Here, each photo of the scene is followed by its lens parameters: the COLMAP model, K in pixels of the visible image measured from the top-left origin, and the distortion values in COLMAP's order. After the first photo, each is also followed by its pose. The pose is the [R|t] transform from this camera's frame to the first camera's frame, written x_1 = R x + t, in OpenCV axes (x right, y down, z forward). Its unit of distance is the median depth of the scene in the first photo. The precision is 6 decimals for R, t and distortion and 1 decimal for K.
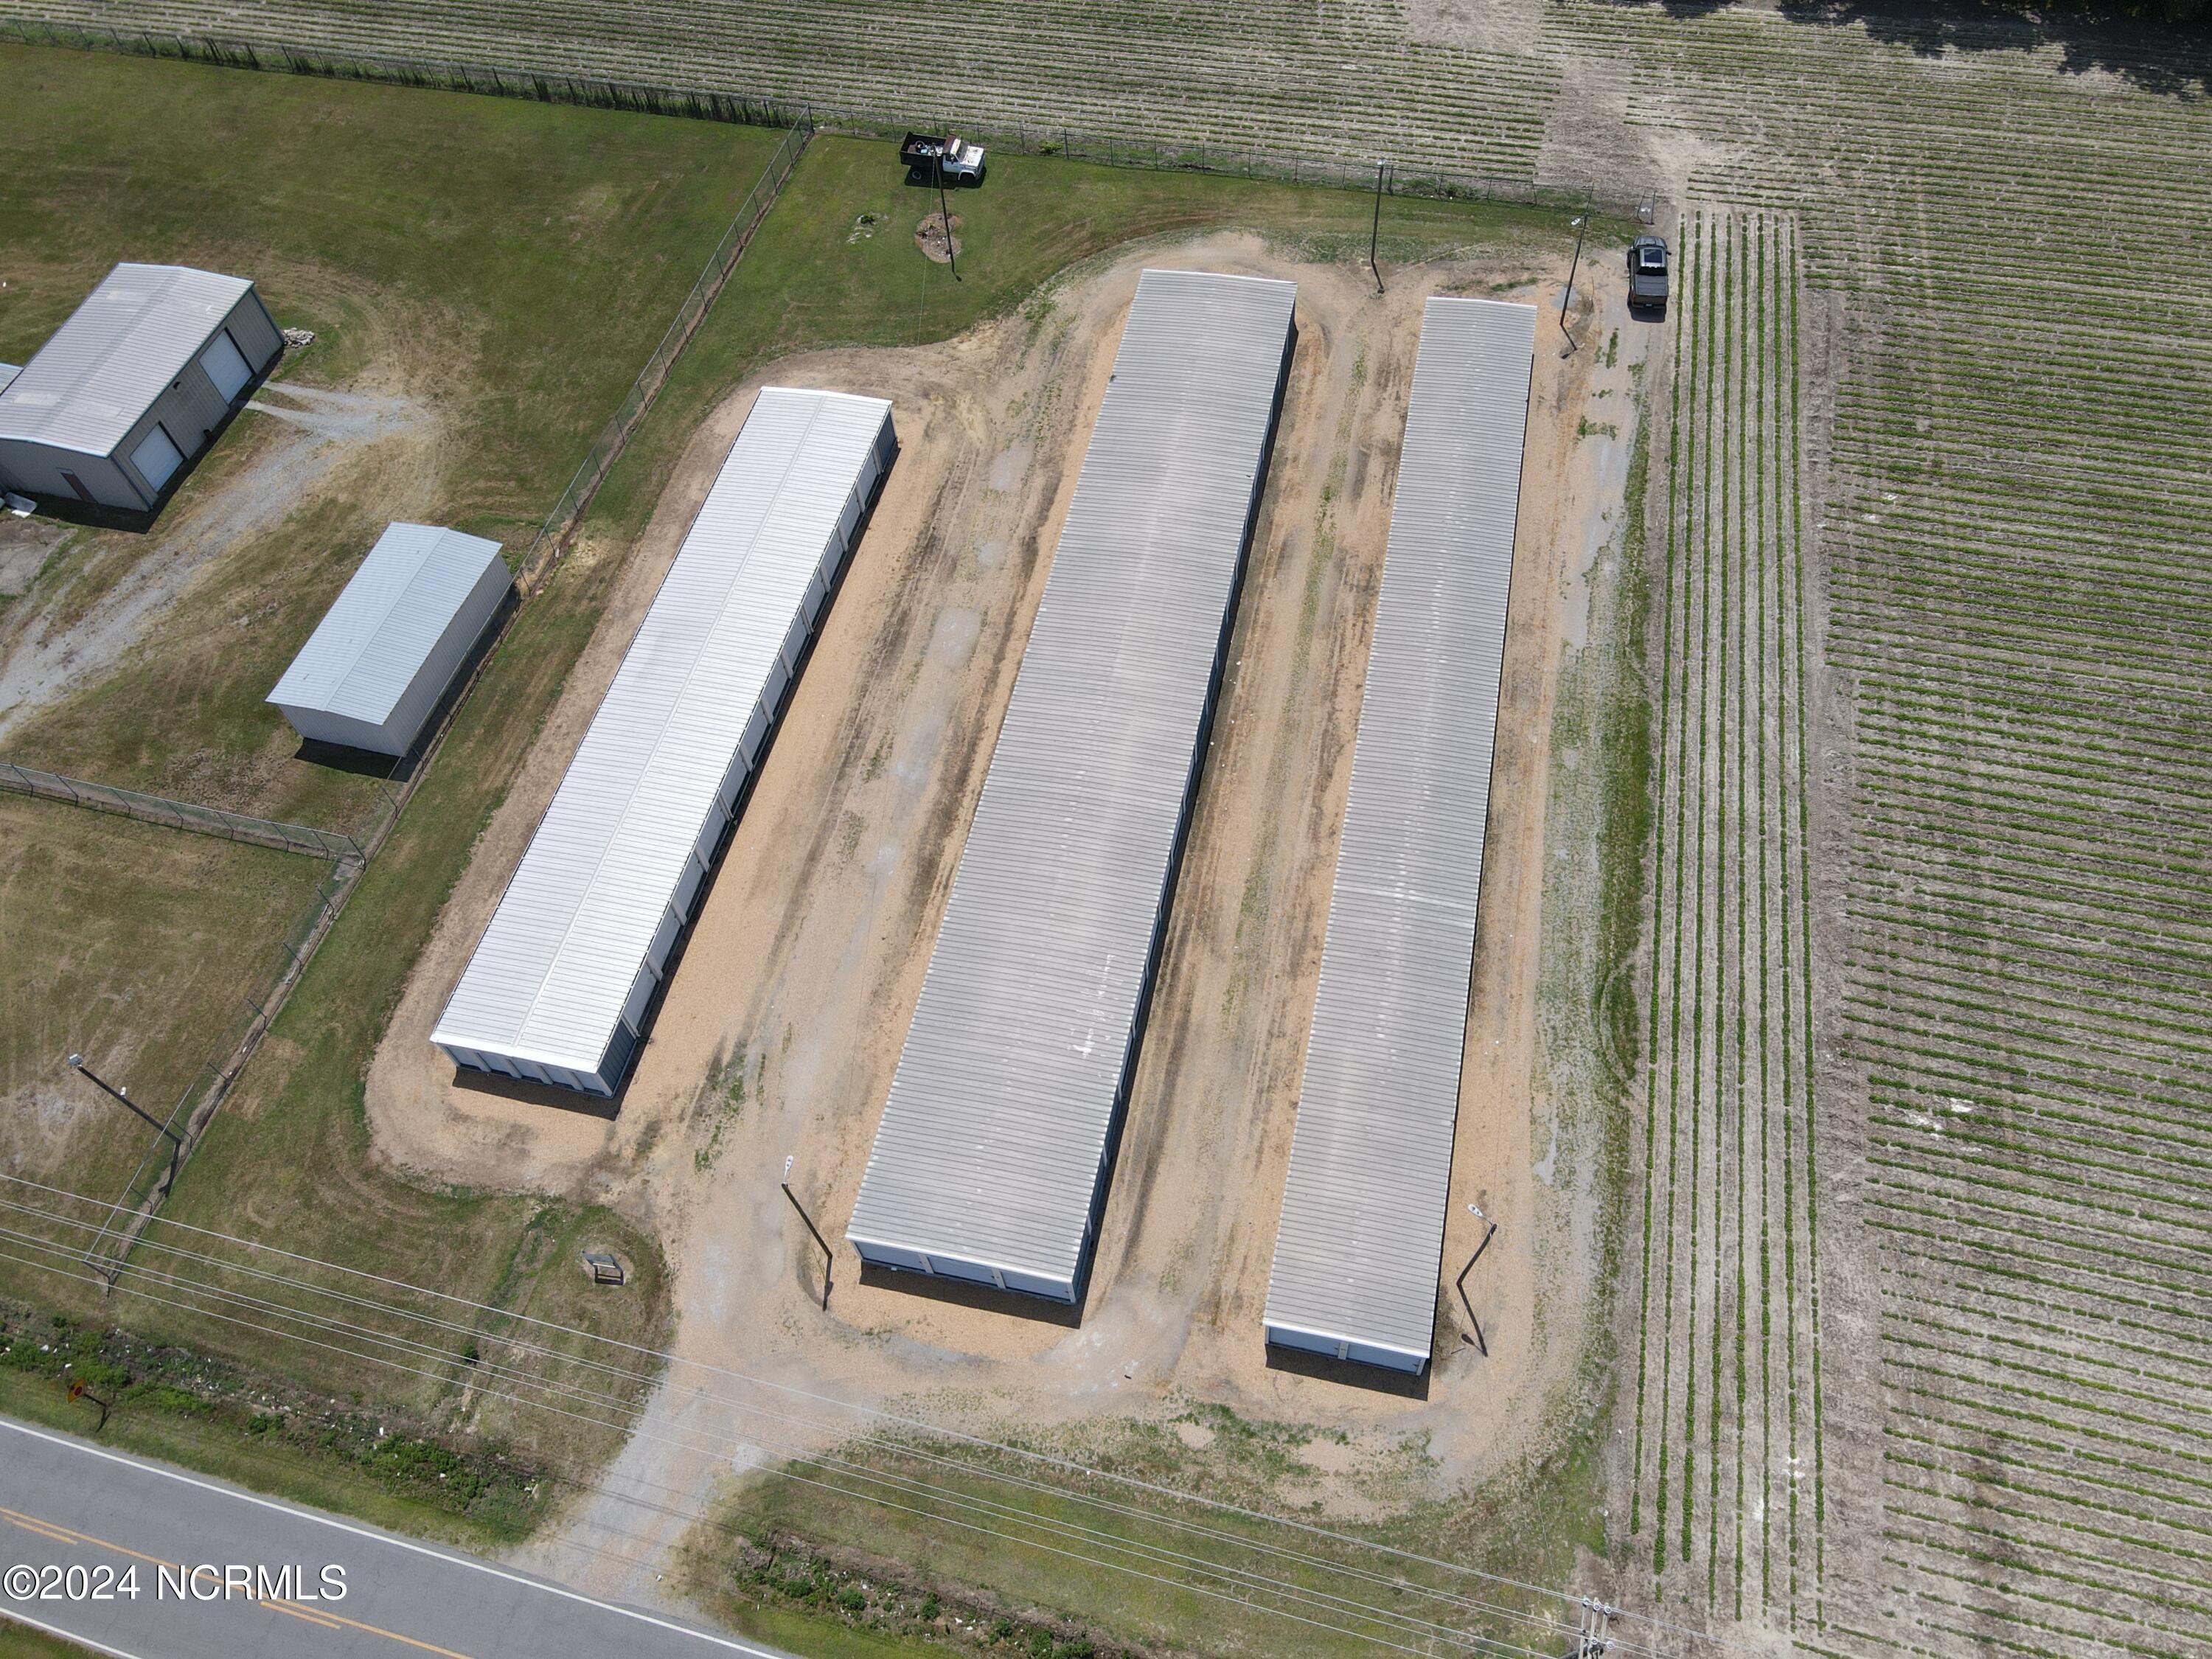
lens RADIAL K [[1620.7, 0, 1096.1], [0, 1620.7, 824.8], [0, 0, 1]] dist [0.012975, 0.002209]
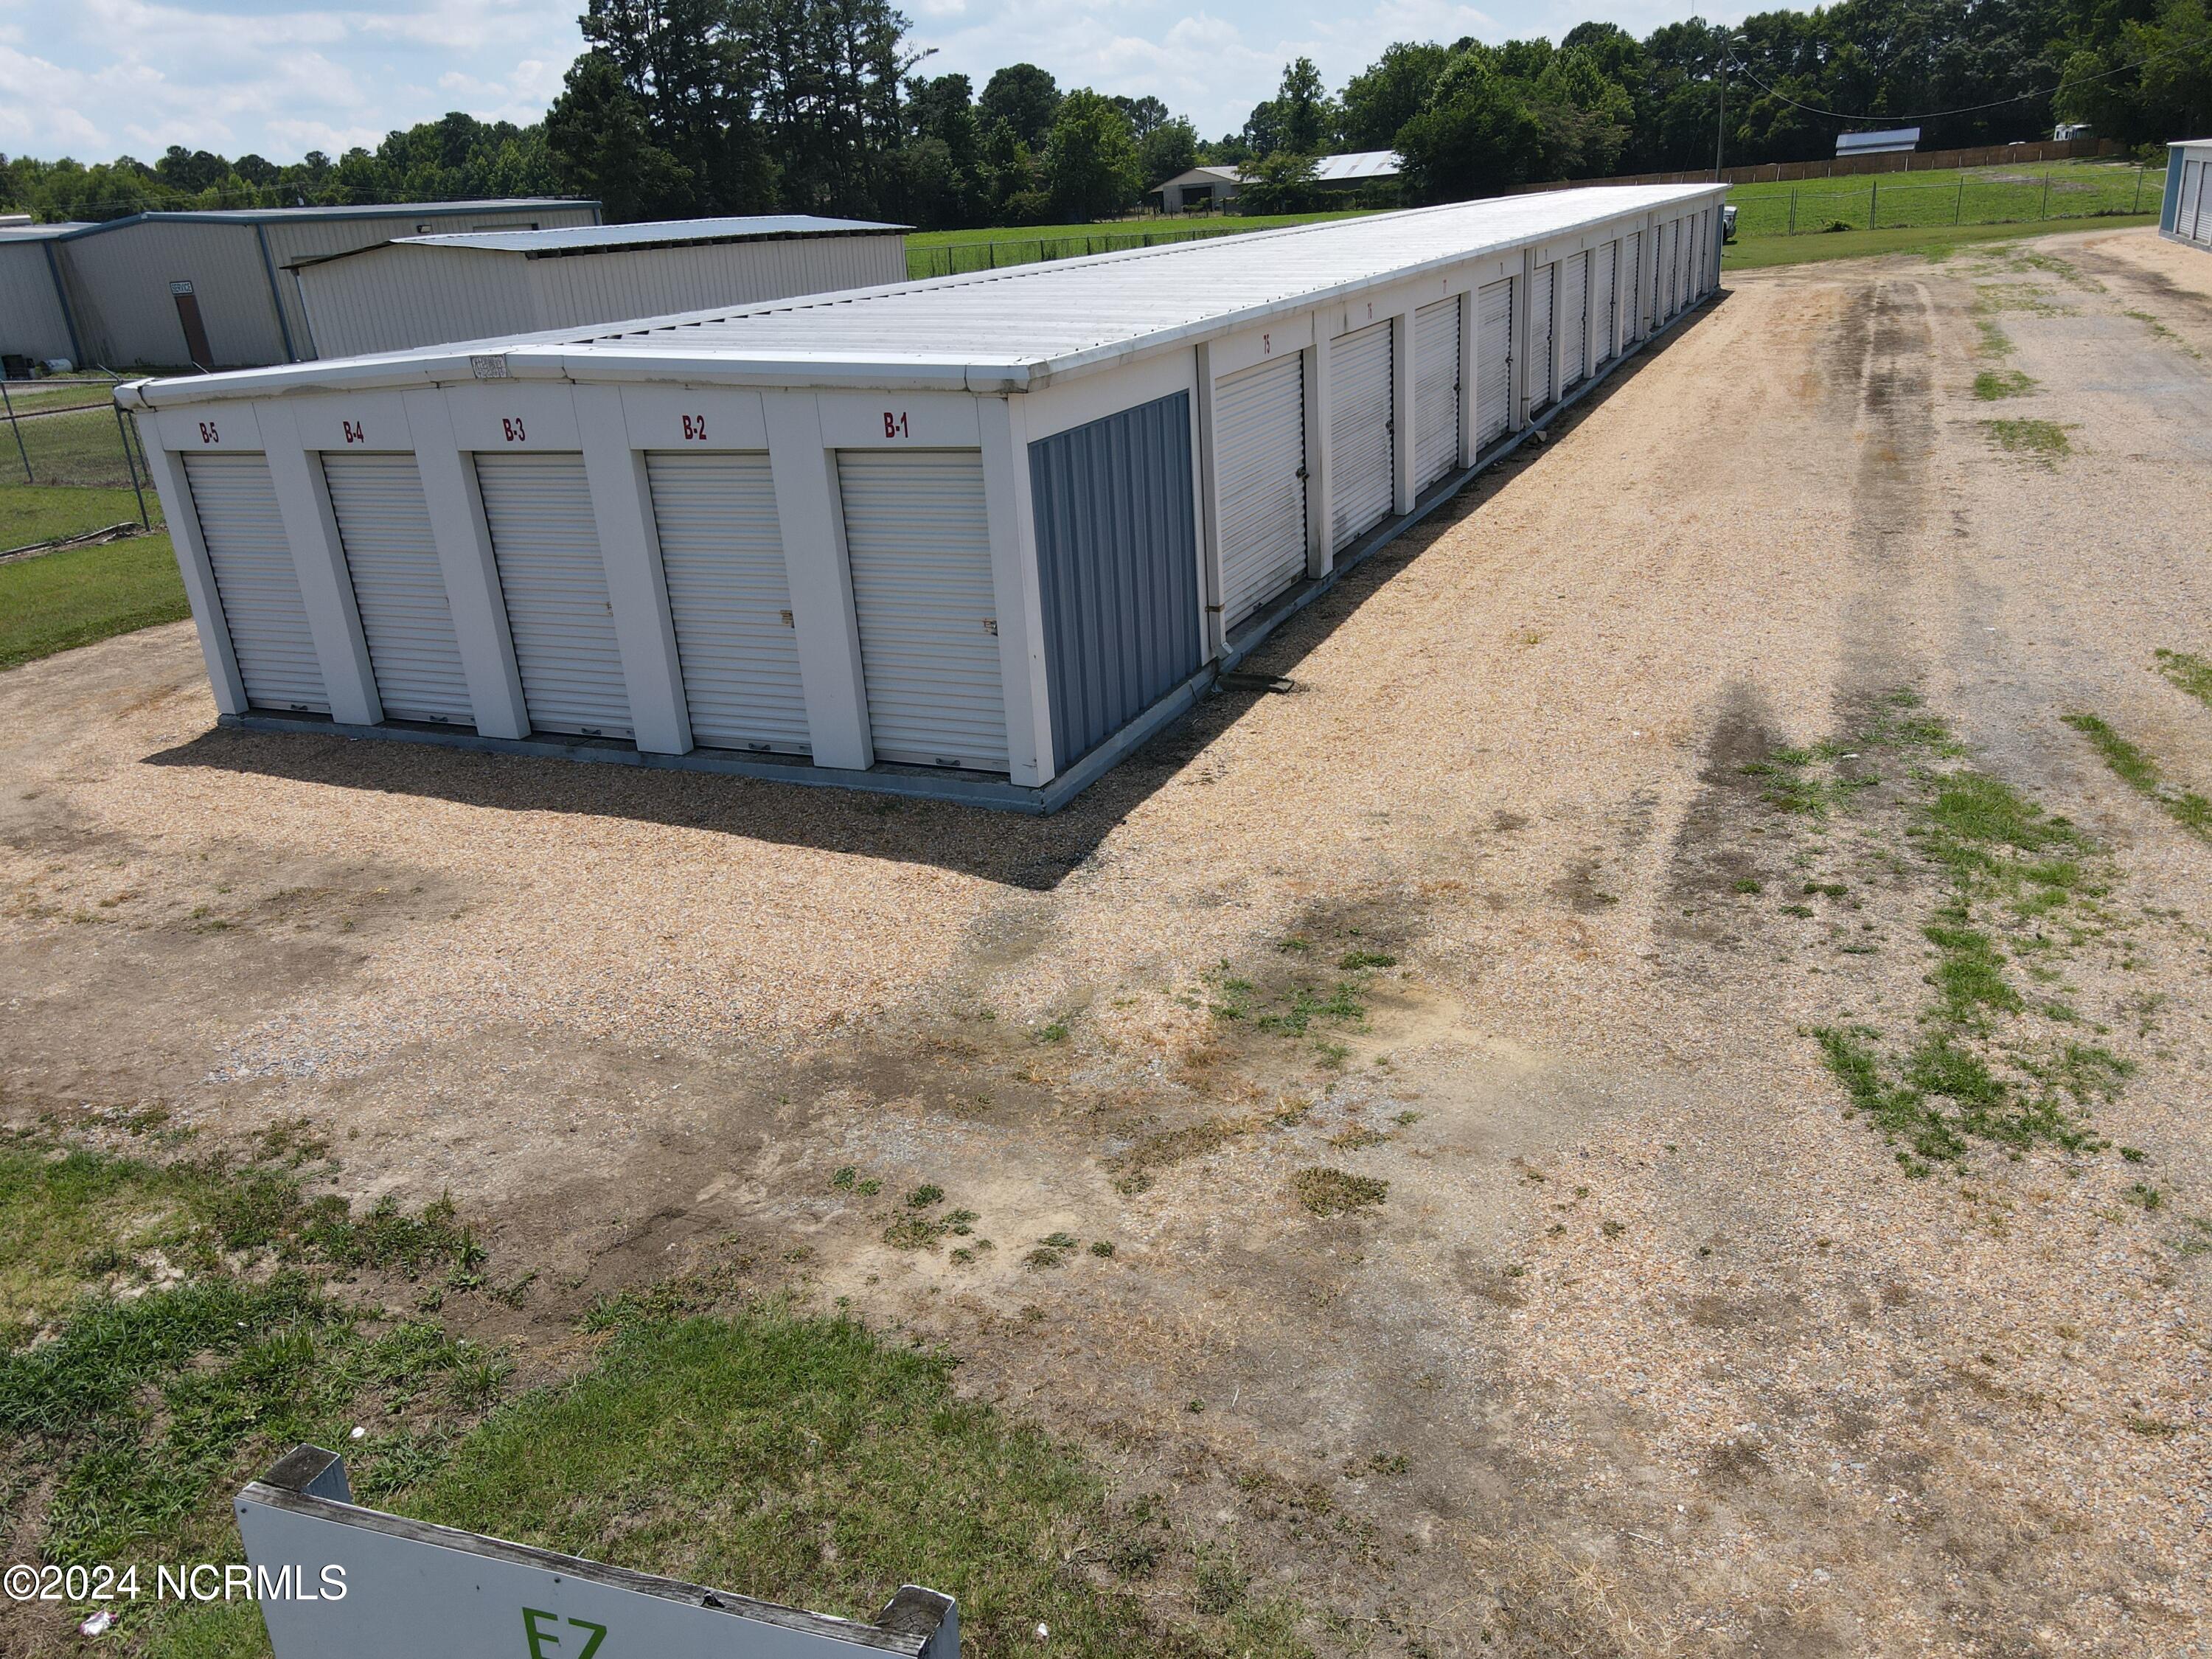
lens RADIAL K [[1620.7, 0, 1094.6], [0, 1620.7, 835.1], [0, 0, 1]] dist [0.012975, 0.002209]
pose [[0.979502, 0.066719, -0.190066, -0.268724], [-0.160916, 0.826749, -0.539067, 0.249024], [0.121171, 0.558601, 0.820538, 0.891493]]
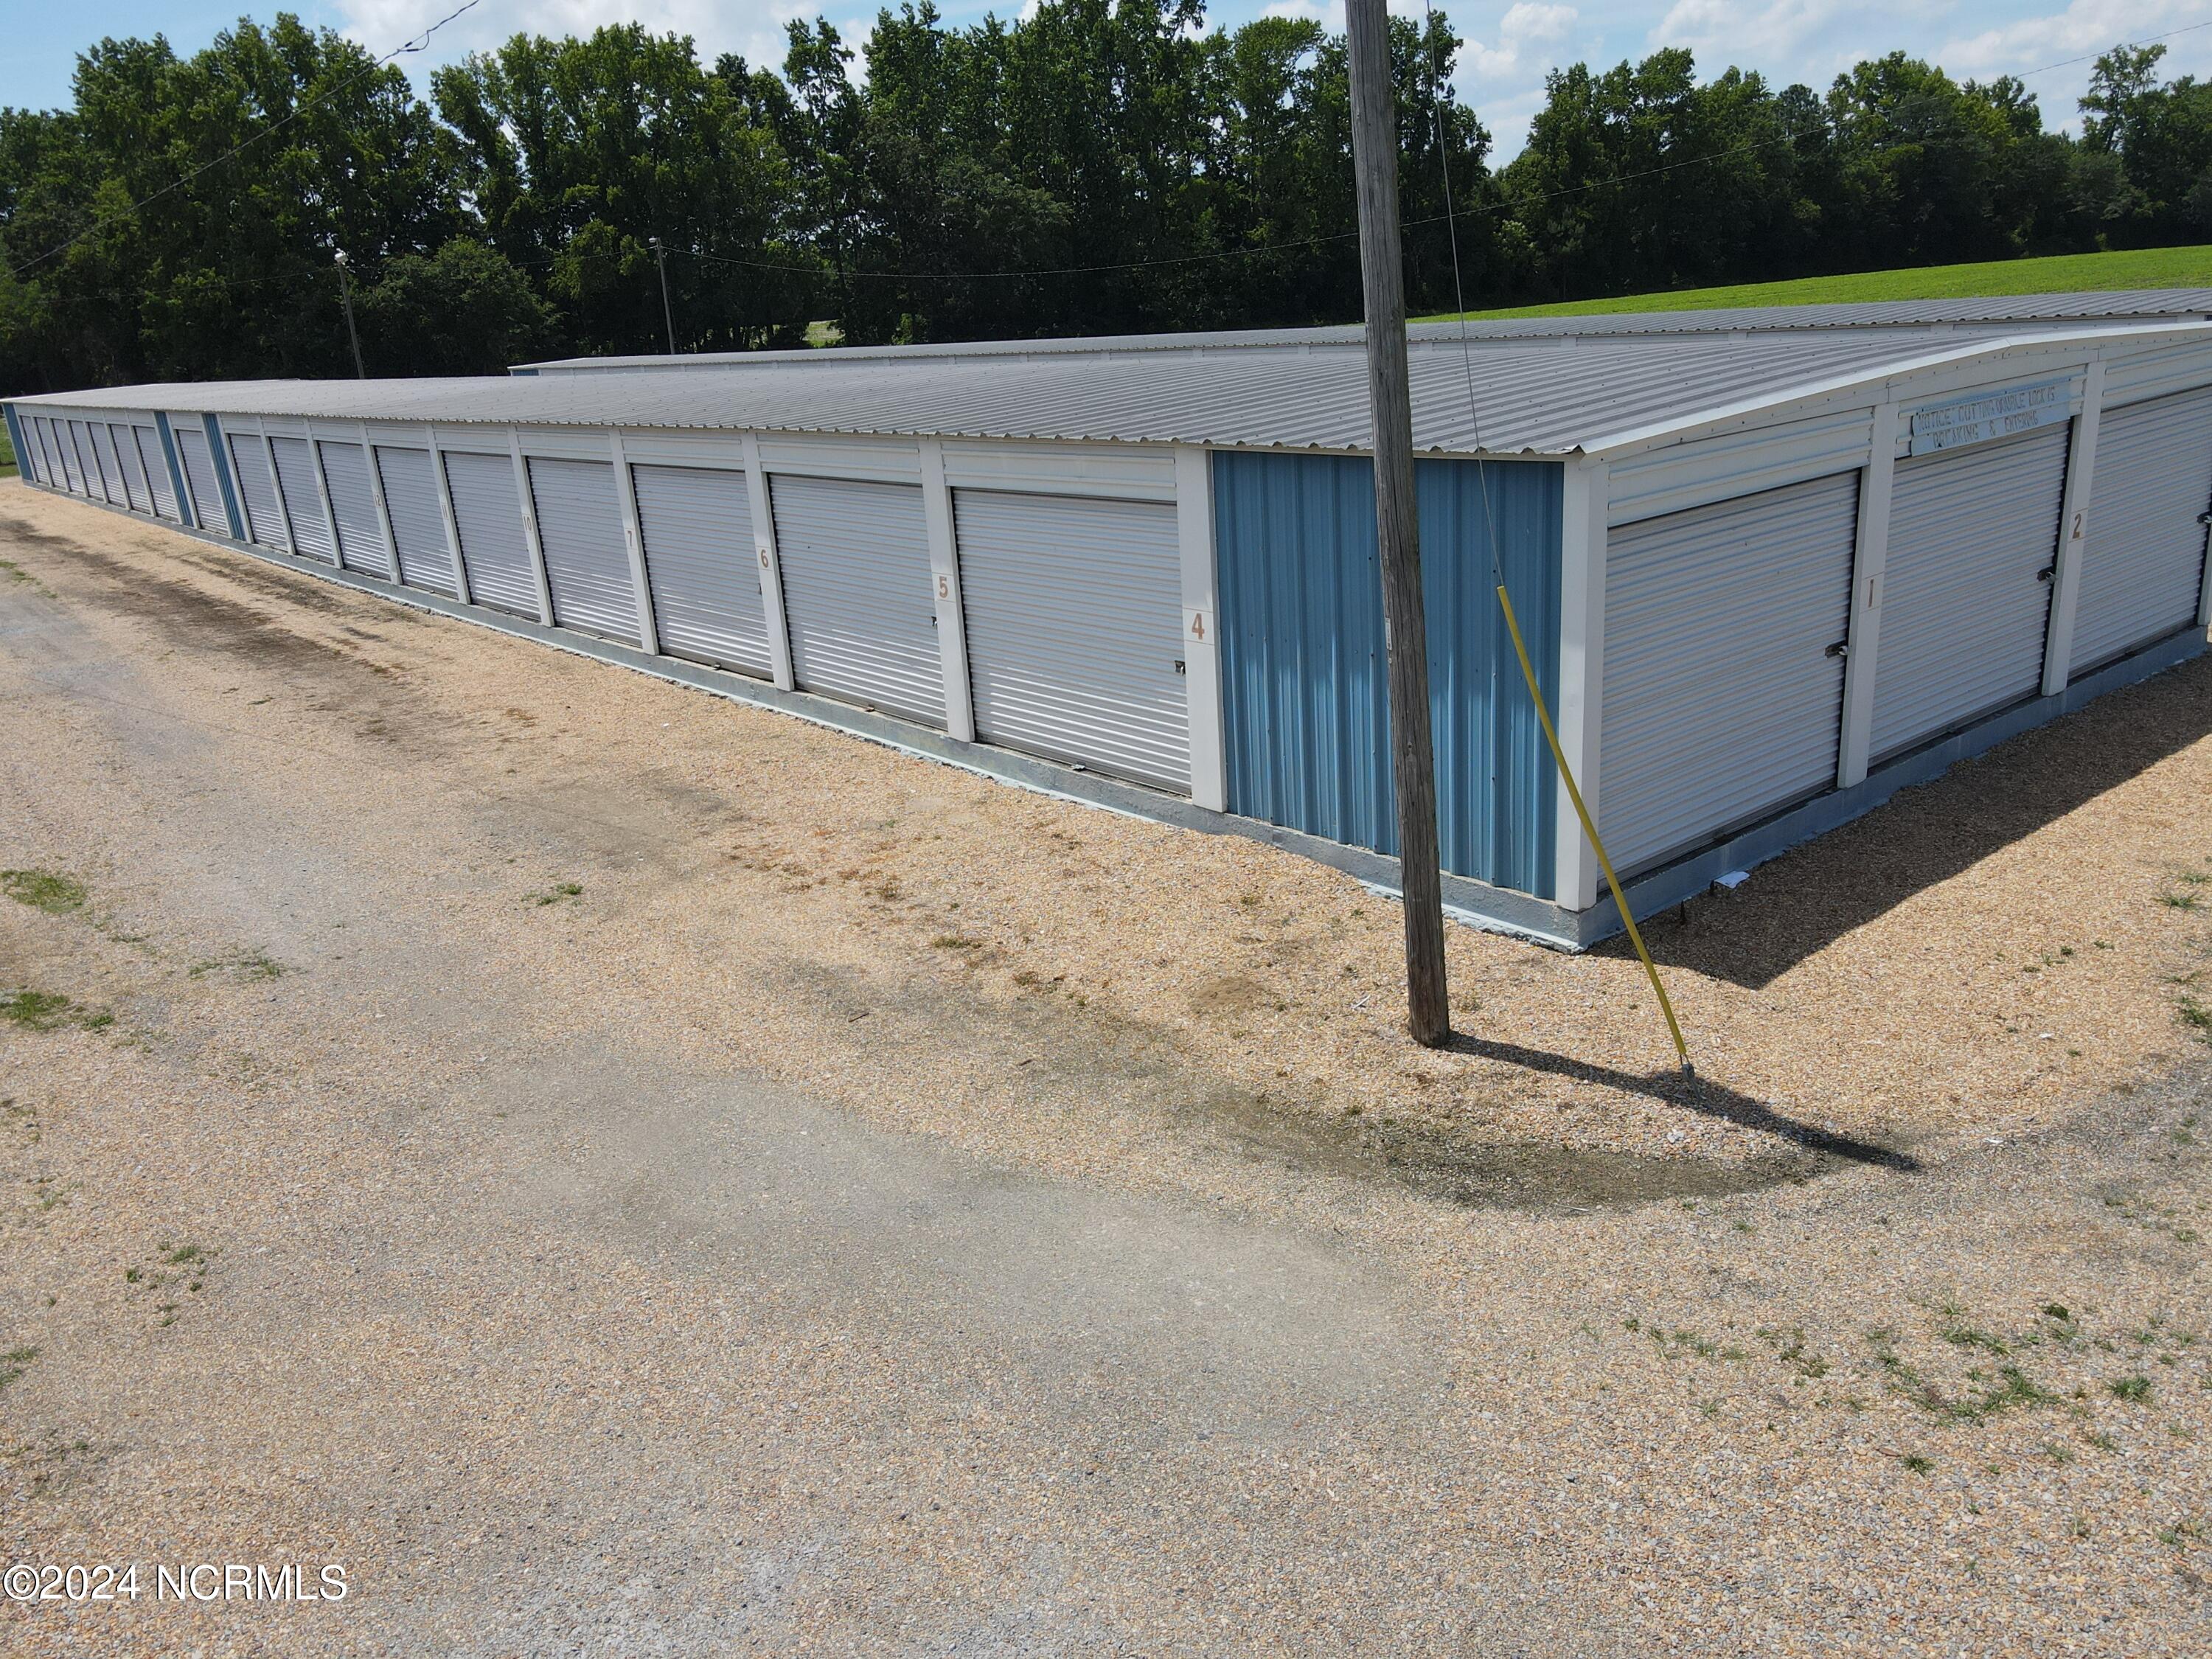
lens RADIAL K [[1620.7, 0, 1100.0], [0, 1620.7, 827.5], [0, 0, 1]] dist [0.012975, 0.002209]
pose [[0.622205, -0.221186, 0.750958, -0.253129], [0.661572, 0.661423, -0.353330, 0.266129], [-0.418549, 0.716657, 0.557871, 0.876647]]
